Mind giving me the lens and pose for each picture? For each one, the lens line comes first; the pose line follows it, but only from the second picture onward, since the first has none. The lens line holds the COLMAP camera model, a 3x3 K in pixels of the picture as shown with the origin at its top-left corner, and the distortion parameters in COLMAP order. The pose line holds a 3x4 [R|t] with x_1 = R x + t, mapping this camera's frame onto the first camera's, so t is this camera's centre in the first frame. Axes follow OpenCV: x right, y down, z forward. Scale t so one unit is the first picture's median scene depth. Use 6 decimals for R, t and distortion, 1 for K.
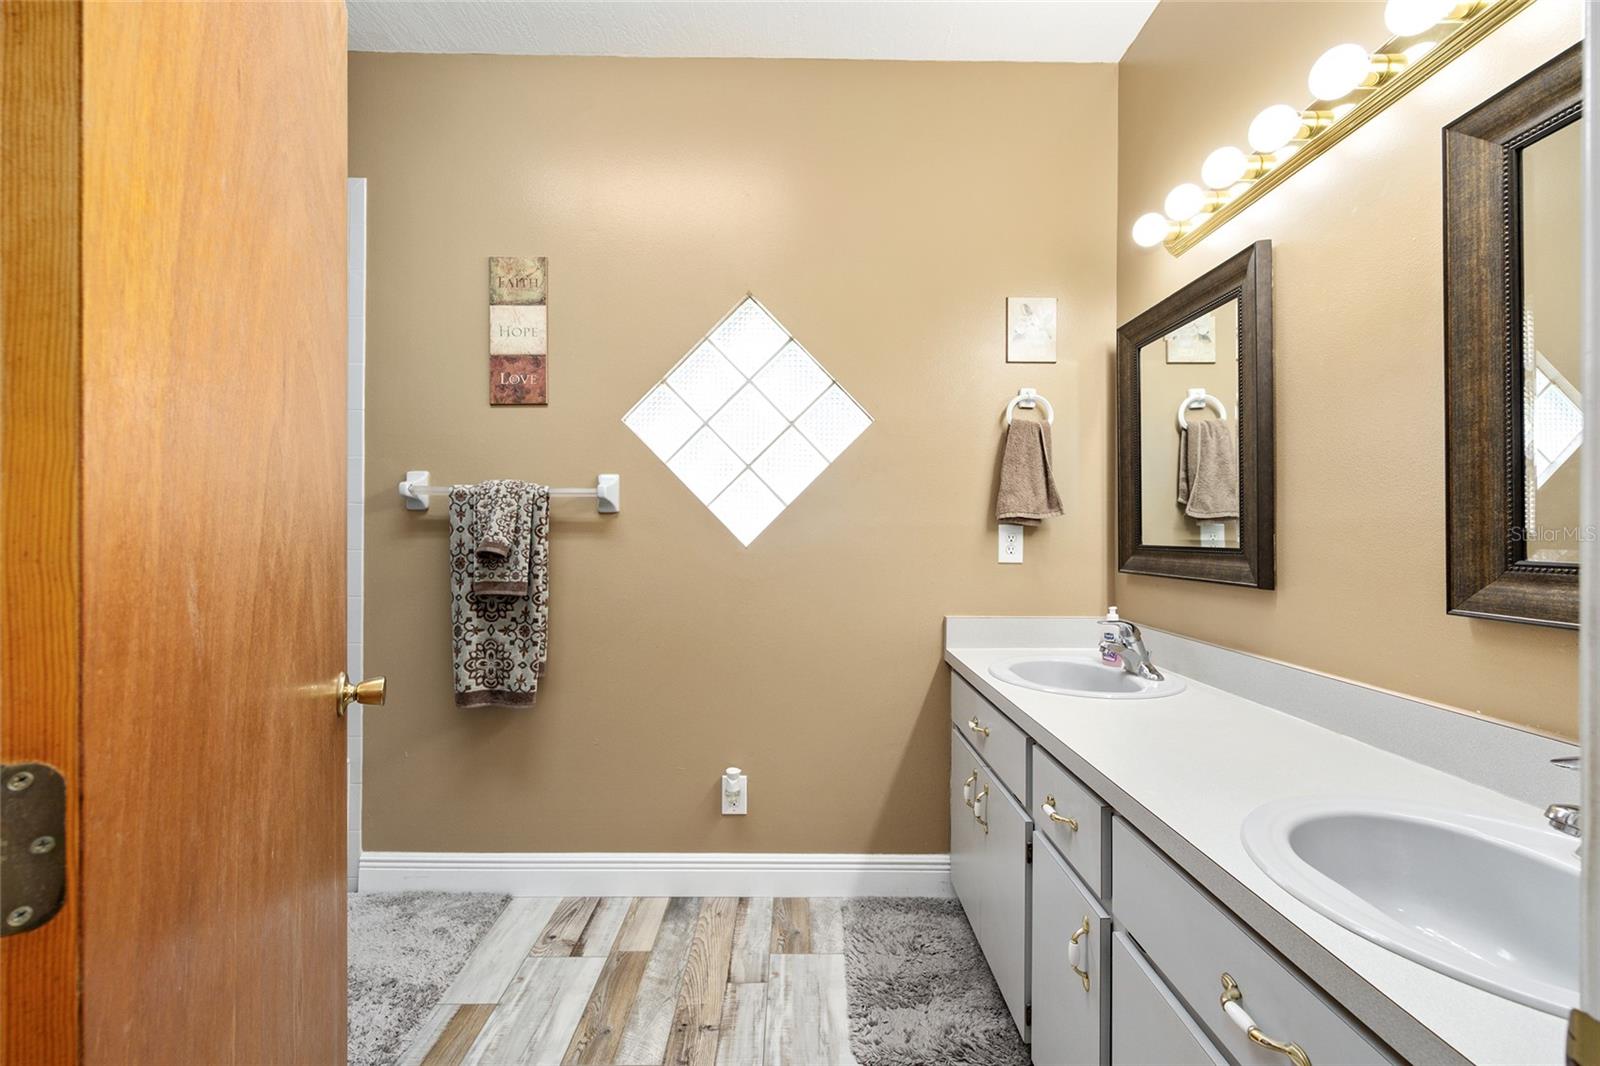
lens RADIAL K [[646.0, 0, 800.4], [0, 646.0, 530.3], [0, 0, 1]] dist [-0.002132, 0.000683]
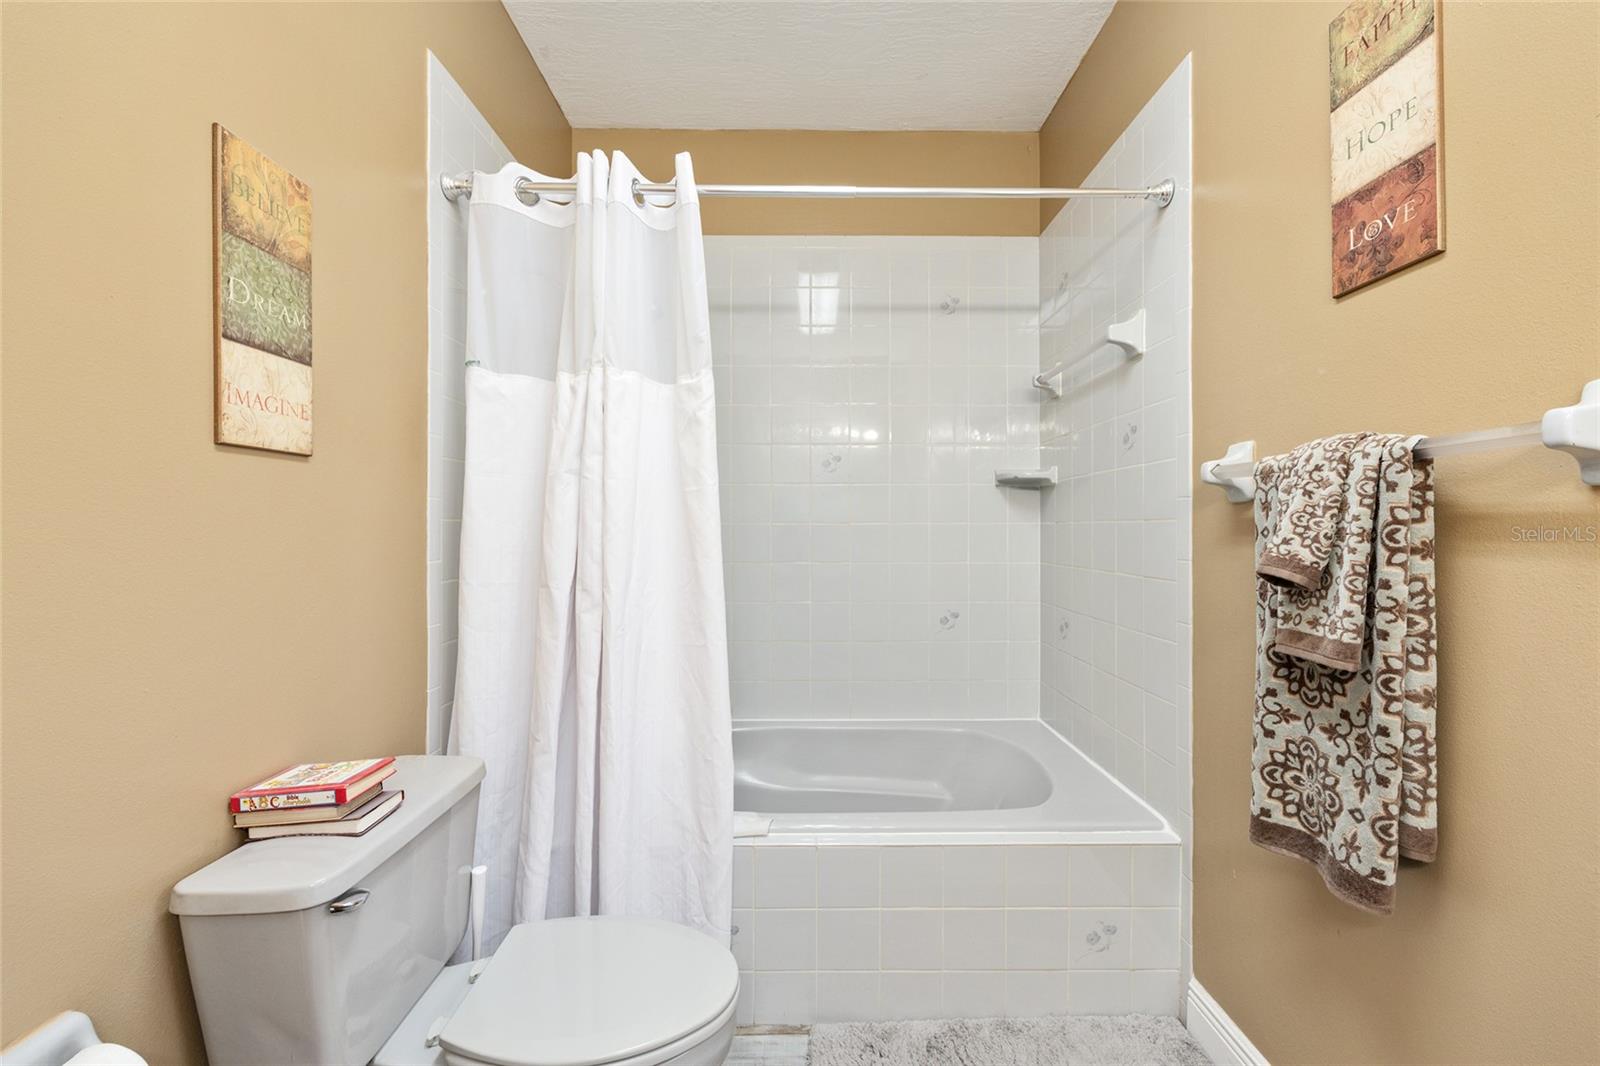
lens RADIAL K [[646.0, 0, 803.5], [0, 646.0, 526.2], [0, 0, 1]] dist [-0.002132, 0.000683]
pose [[0.008428, -0.008552, -0.999928, 0.048214], [-0.001261, 0.999963, -0.008562, -0.001664], [0.999964, 0.001333, 0.008417, 0.581400]]
